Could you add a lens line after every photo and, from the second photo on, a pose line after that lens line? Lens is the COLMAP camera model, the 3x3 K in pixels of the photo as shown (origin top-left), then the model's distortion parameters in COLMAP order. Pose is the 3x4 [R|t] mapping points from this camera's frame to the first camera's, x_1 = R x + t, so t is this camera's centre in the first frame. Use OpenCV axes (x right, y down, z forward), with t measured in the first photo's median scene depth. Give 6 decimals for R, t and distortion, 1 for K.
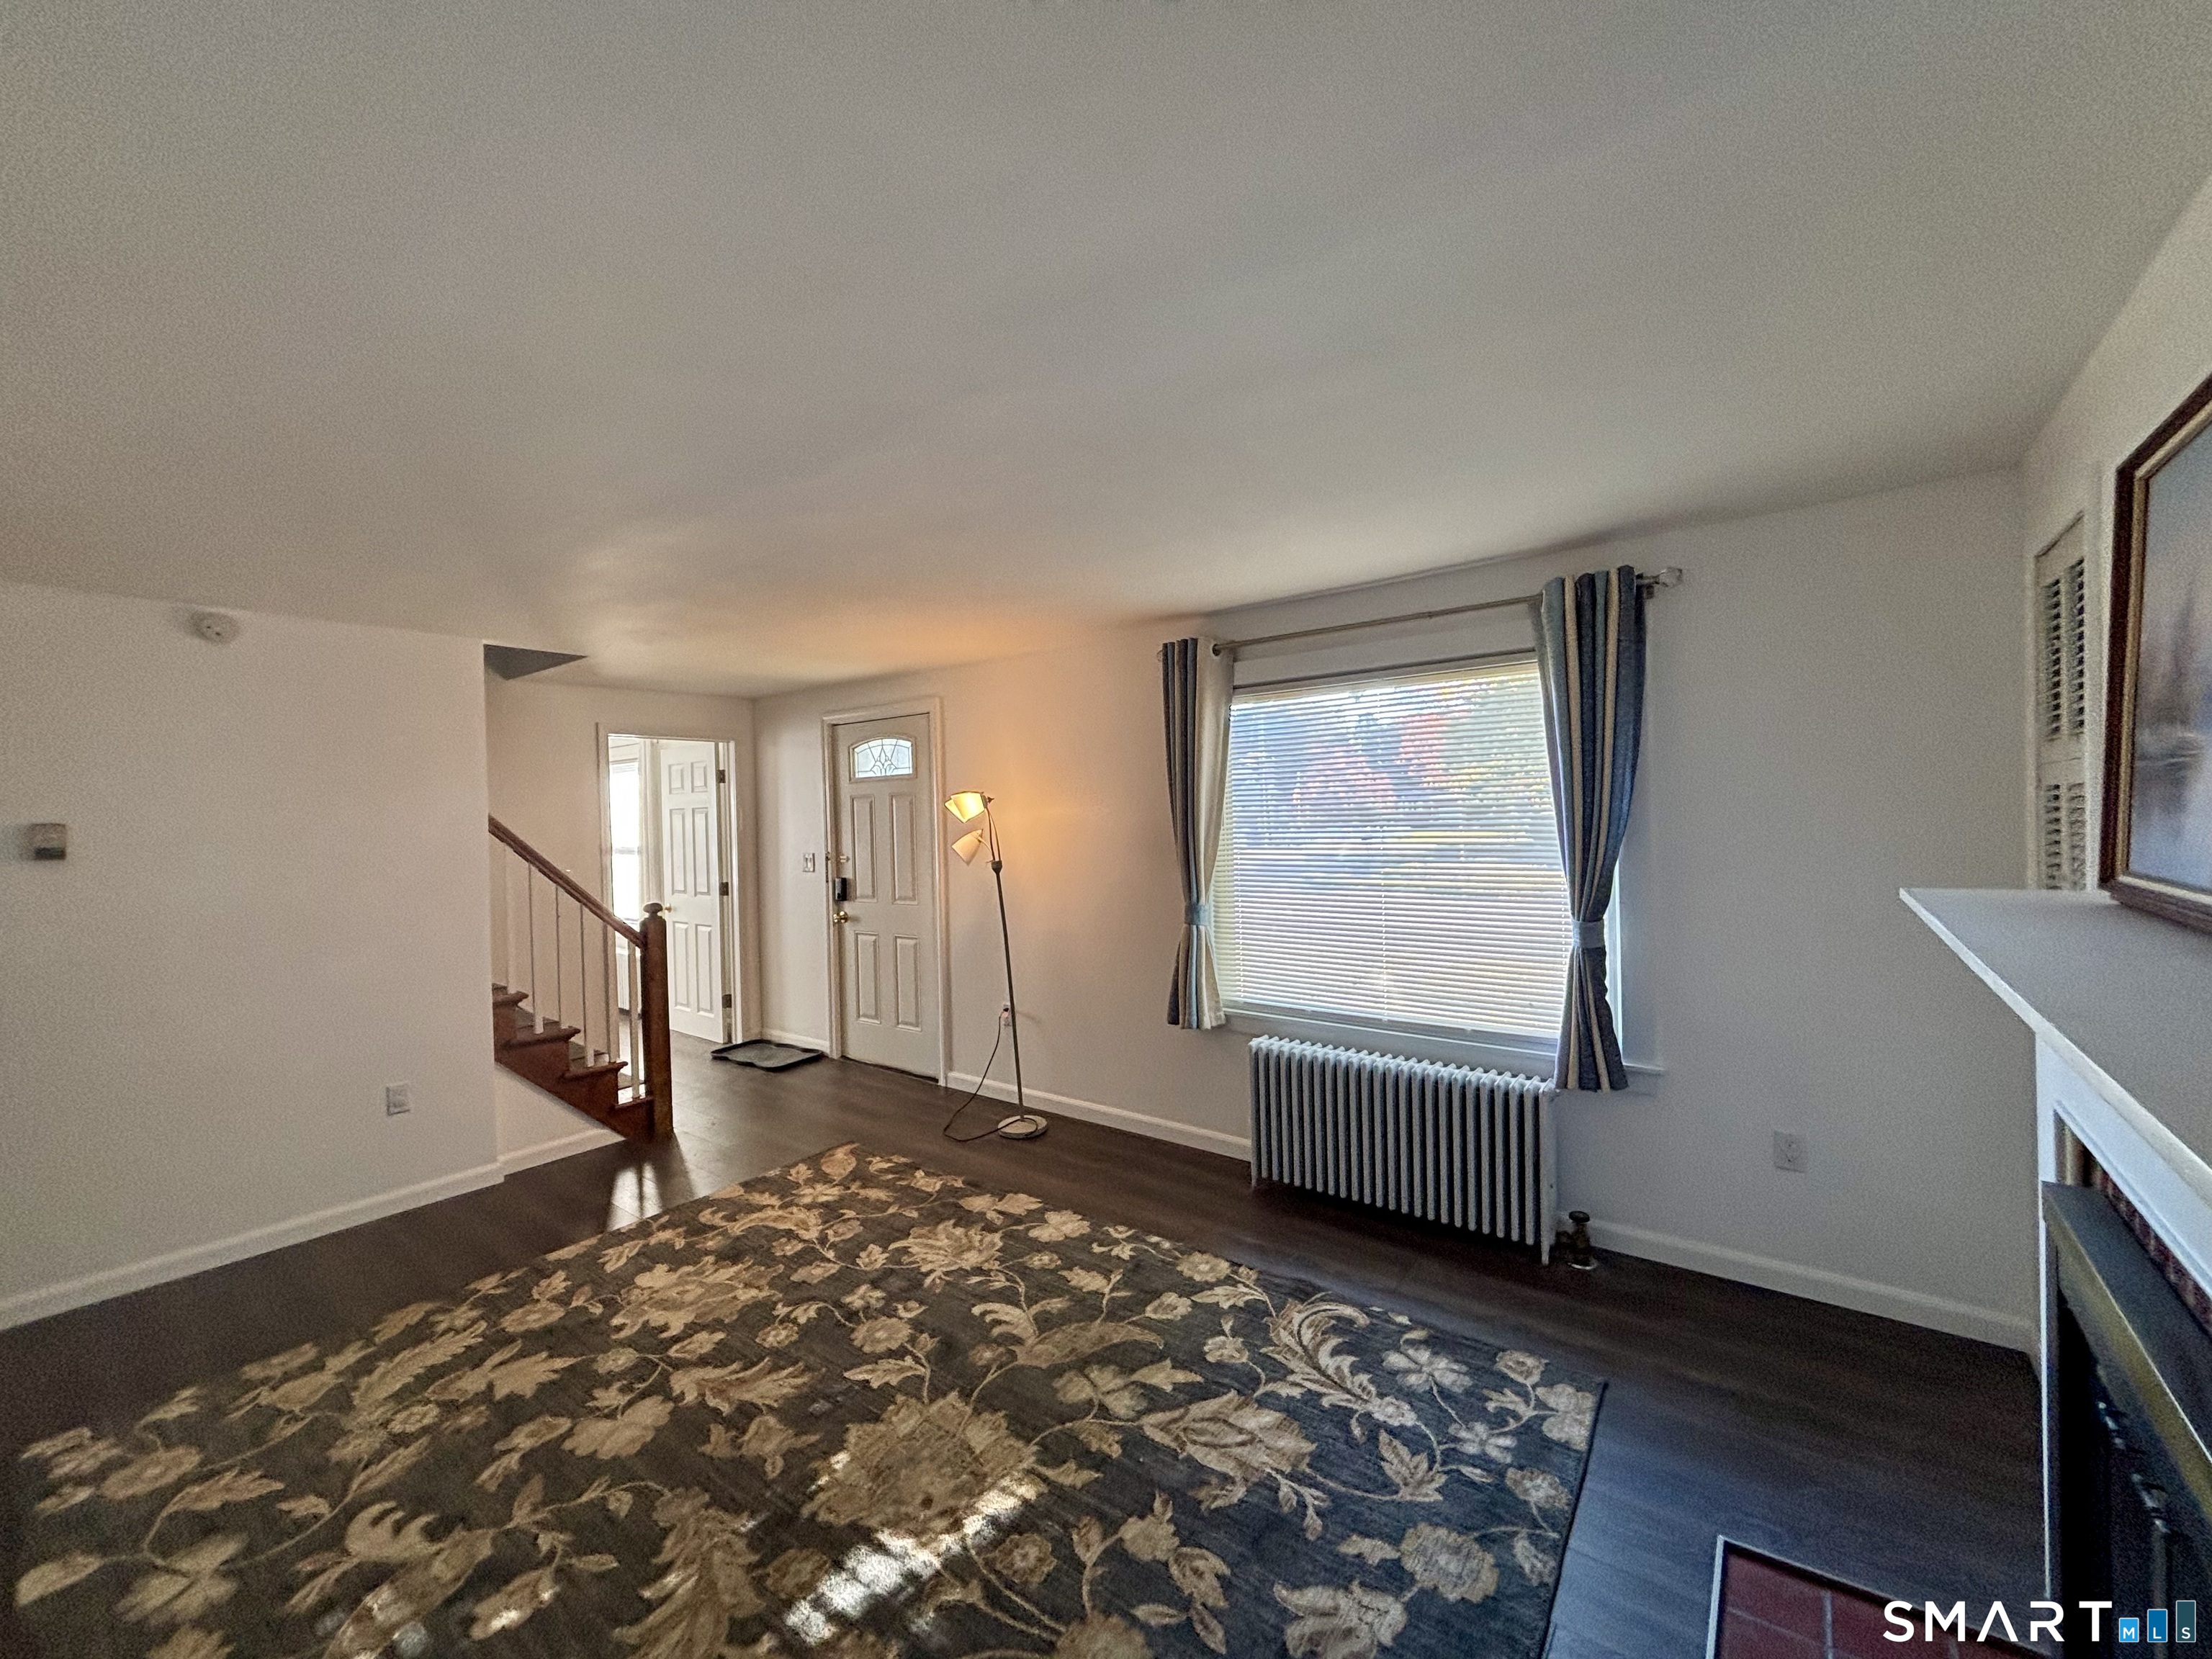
lens RADIAL K [[897.0, 0, 1106.0], [0, 897.0, 829.5], [0, 0, 1]] dist [-0.002529, -0.000124]
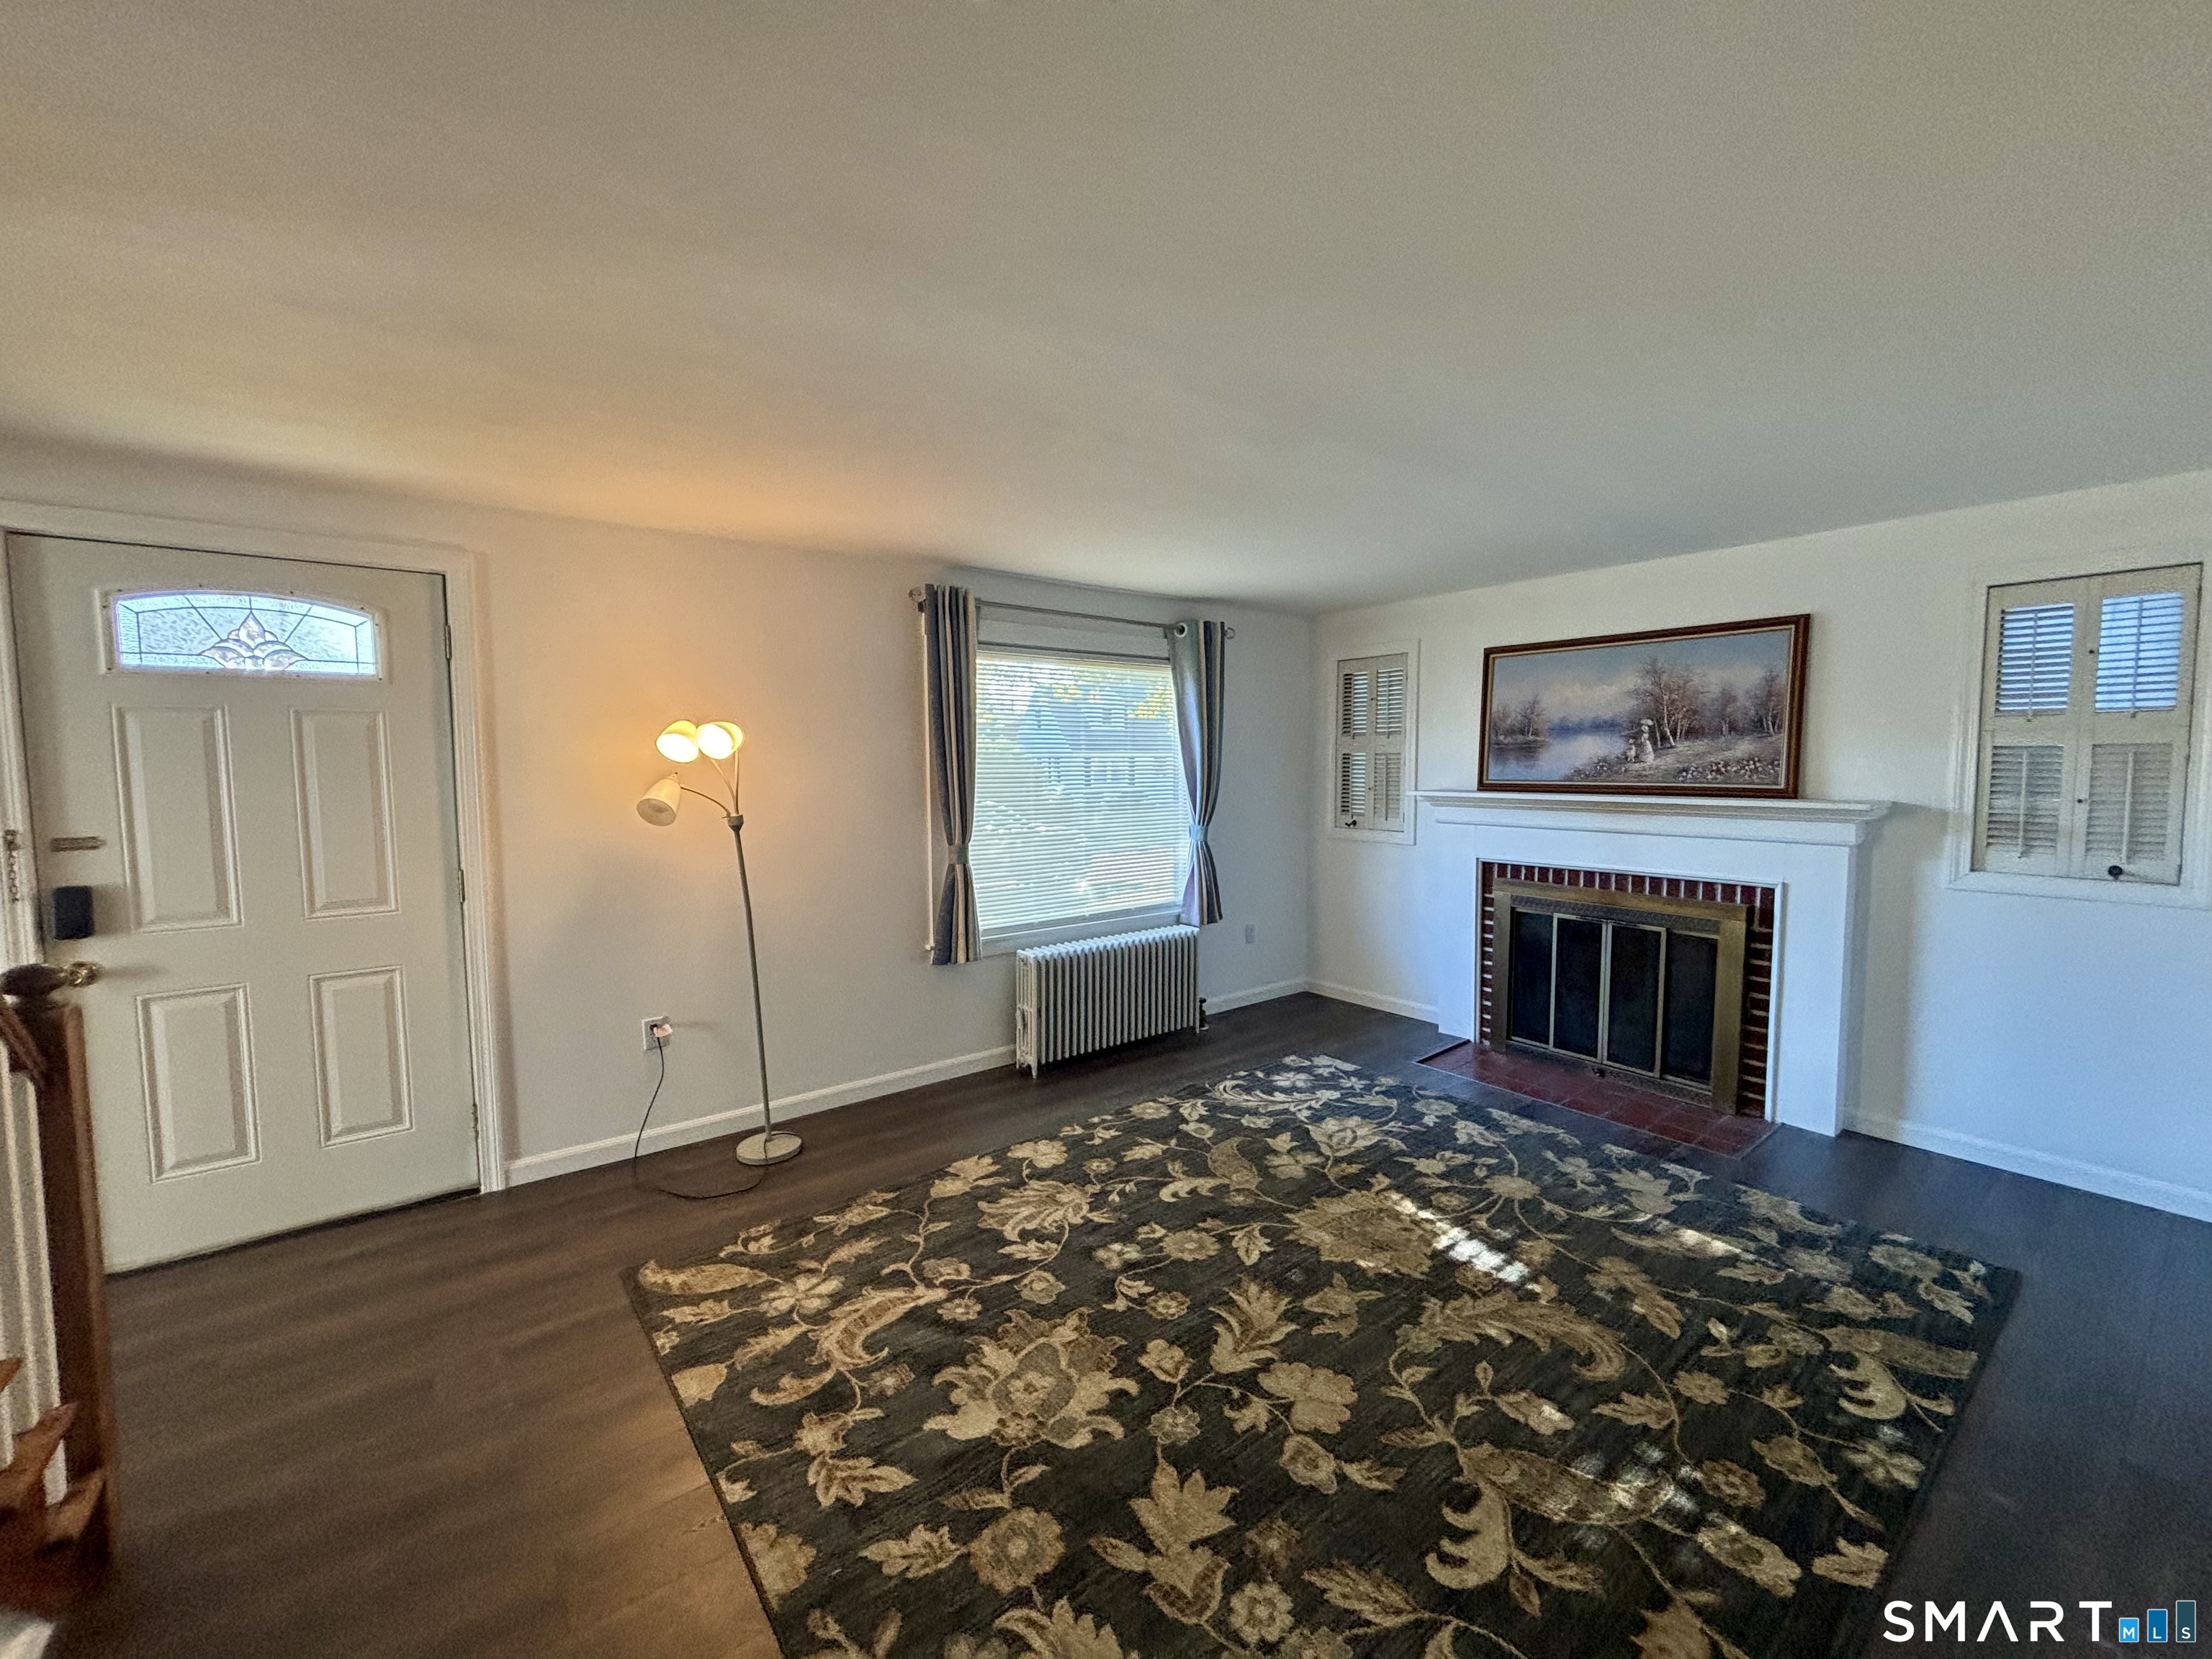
lens RADIAL K [[892.1, 0, 1101.2], [0, 892.1, 830.1], [0, 0, 1]] dist [0.001425, -0.000092]
pose [[0.254224, -0.057351, 0.965444, -1.247408], [0.007260, 0.998325, 0.057392, 0.010052], [-0.967118, -0.007581, 0.254214, 0.822014]]
